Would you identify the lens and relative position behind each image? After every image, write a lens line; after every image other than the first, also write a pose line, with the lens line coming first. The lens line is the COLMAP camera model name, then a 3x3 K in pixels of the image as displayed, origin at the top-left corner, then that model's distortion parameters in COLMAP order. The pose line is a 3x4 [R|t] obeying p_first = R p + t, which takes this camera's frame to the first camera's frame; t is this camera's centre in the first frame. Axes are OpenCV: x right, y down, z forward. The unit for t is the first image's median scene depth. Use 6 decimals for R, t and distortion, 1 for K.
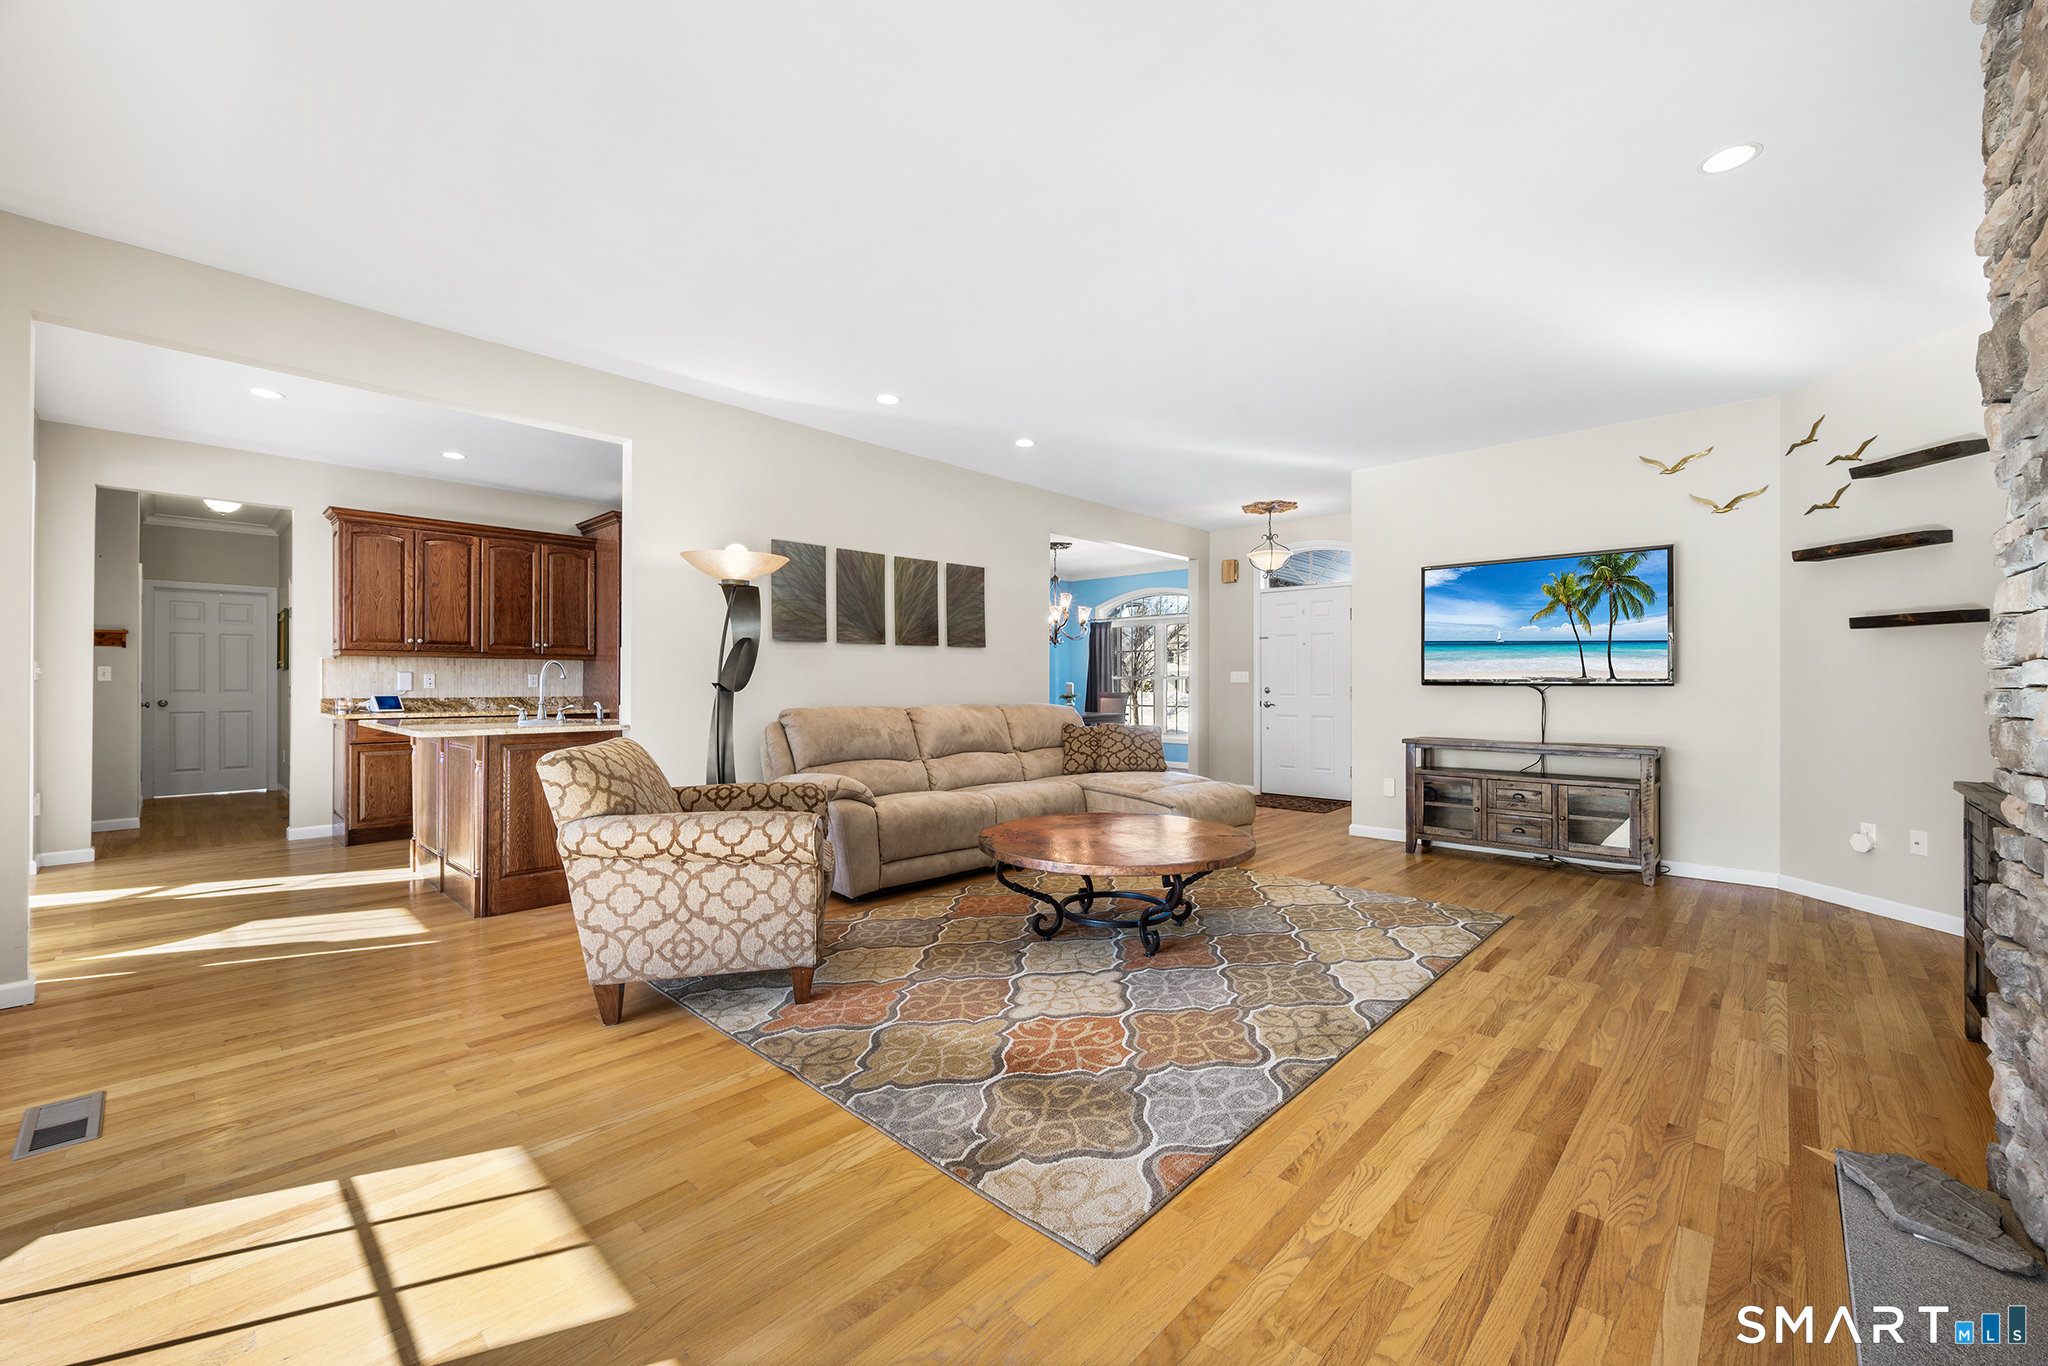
lens RADIAL K [[823.5, 0, 1028.0], [0, 823.5, 678.7], [0, 0, 1]] dist [-0.000228, -0.000004]
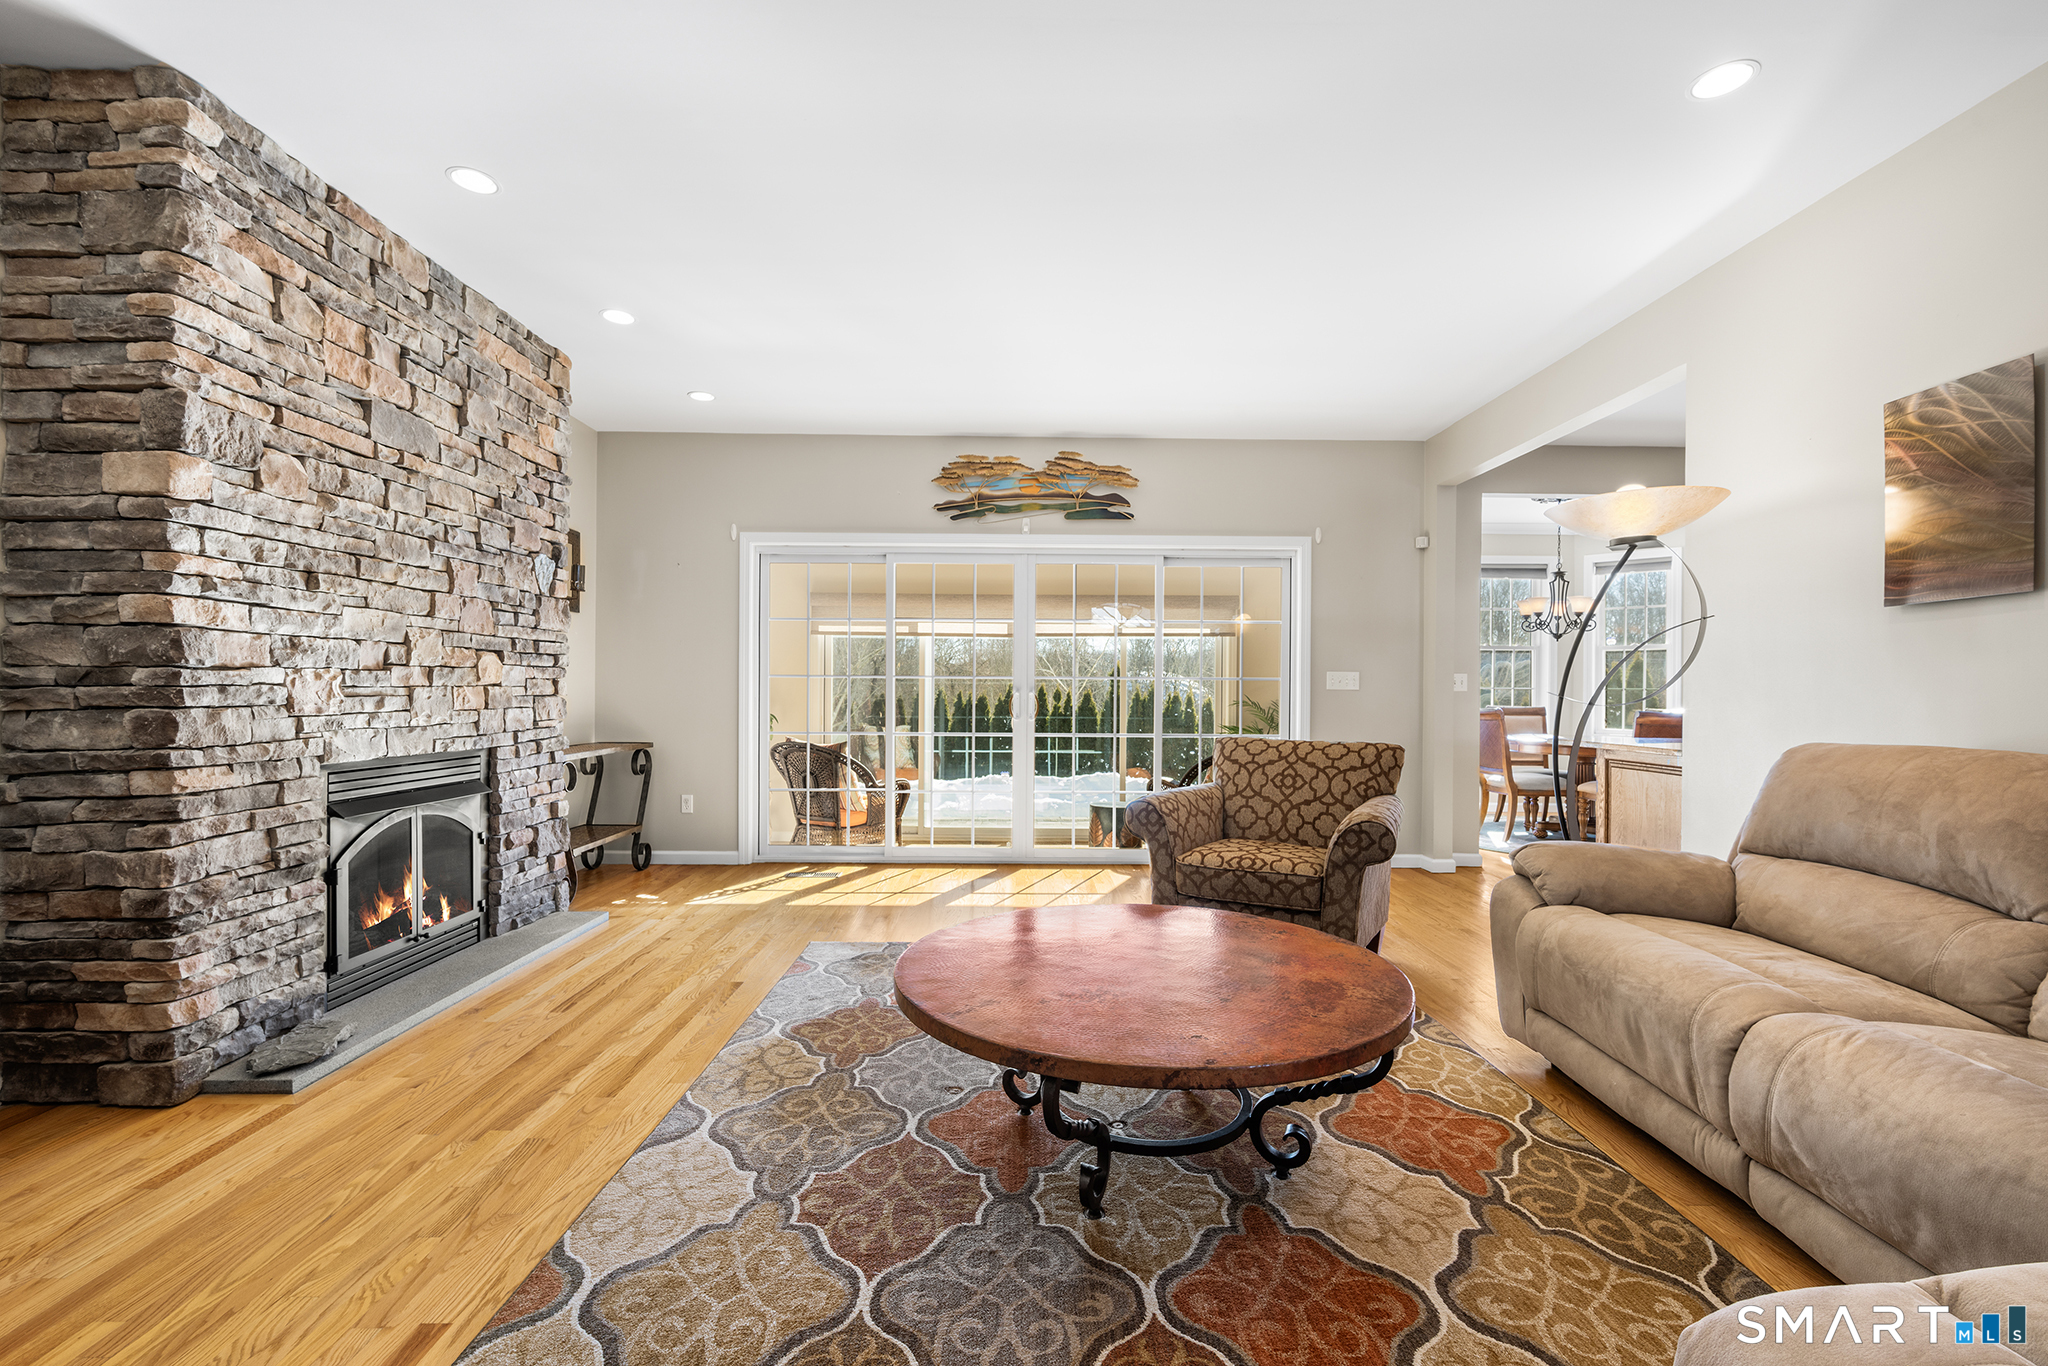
lens RADIAL K [[853.8, 0, 1027.3], [0, 853.8, 687.7], [0, 0, 1]] dist [-0.000431, -0.000047]
pose [[-0.721345, -0.004883, -0.692558, 0.715984], [-0.003321, 0.999988, -0.003592, 0.009954], [0.692568, -0.000291, -0.721353, 1.739205]]
